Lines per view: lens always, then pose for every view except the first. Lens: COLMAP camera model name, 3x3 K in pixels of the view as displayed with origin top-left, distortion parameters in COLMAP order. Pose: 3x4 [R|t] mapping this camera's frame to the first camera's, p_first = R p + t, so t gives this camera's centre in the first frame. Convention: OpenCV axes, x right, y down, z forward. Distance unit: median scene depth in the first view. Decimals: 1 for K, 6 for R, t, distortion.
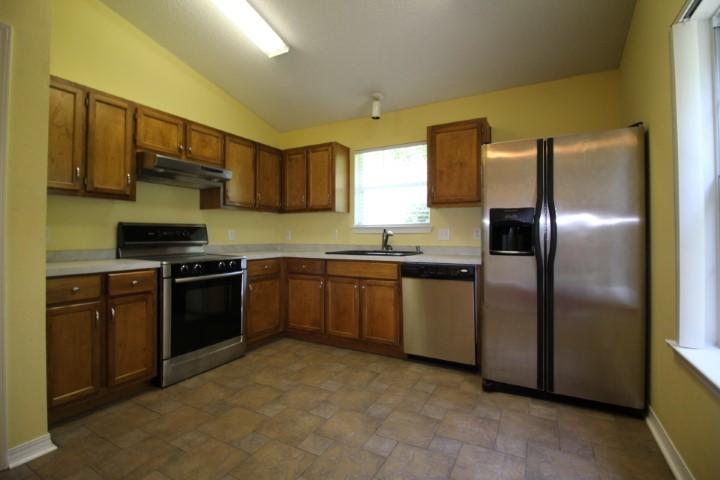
lens RADIAL K [[335.7, 0, 362.6], [0, 335.7, 230.8], [0, 0, 1]] dist [-0.001922, -0.011955]
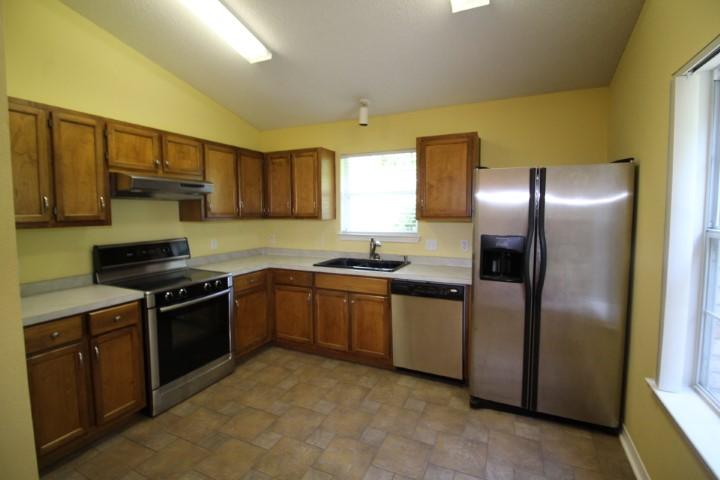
lens RADIAL K [[335.7, 0, 362.6], [0, 335.7, 230.8], [0, 0, 1]] dist [-0.001922, -0.011955]
pose [[0.997861, -0.008873, 0.064773, -0.036763], [0.003672, 0.996791, 0.079965, -0.145153], [-0.065275, -0.079556, 0.994691, 0.021351]]
